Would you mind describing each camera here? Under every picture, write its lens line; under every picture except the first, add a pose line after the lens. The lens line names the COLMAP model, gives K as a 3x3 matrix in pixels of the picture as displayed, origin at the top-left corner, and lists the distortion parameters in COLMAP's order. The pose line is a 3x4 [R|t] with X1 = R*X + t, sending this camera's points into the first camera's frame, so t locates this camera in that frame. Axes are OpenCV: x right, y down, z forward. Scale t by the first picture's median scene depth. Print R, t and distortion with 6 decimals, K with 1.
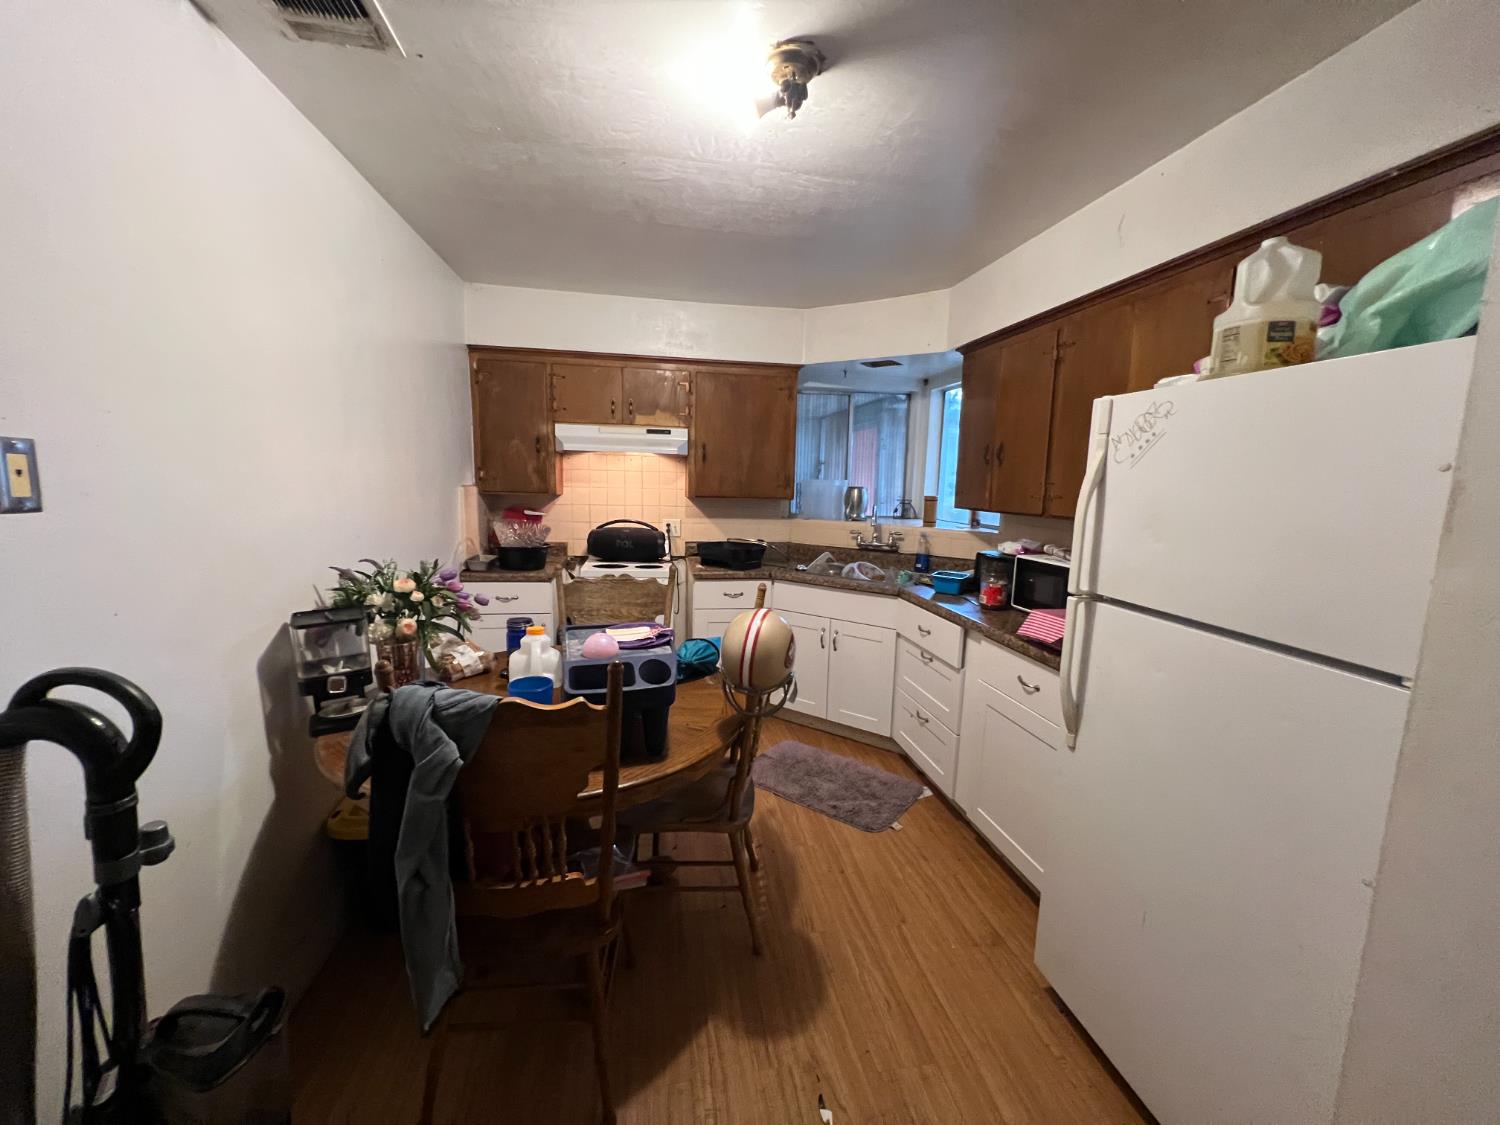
lens RADIAL K [[599.1, 0, 748.5], [0, 599.1, 562.1], [0, 0, 1]] dist [-0.000601, -0.000446]
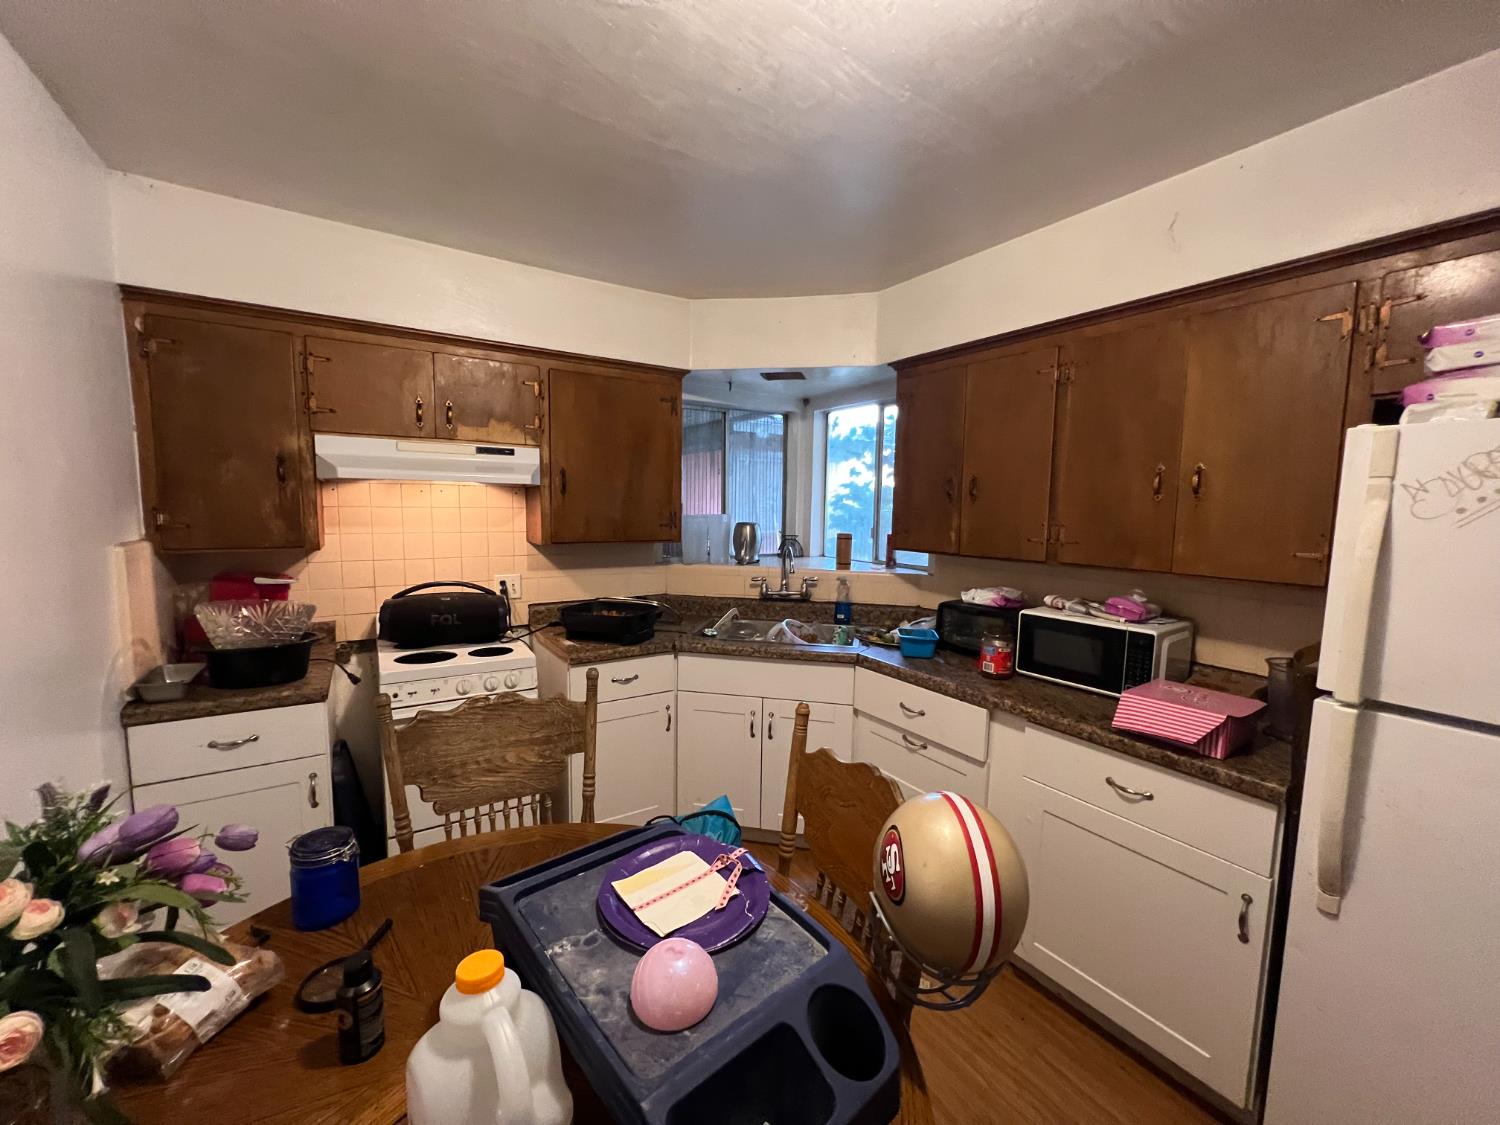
lens RADIAL K [[599.1, 0, 752.4], [0, 599.1, 561.4], [0, 0, 1]] dist [-0.000601, -0.000446]
pose [[0.918154, -0.048203, 0.393280, -0.159347], [0.061684, 0.997860, -0.021702, -0.061345], [-0.391392, 0.044185, 0.919163, 0.271979]]
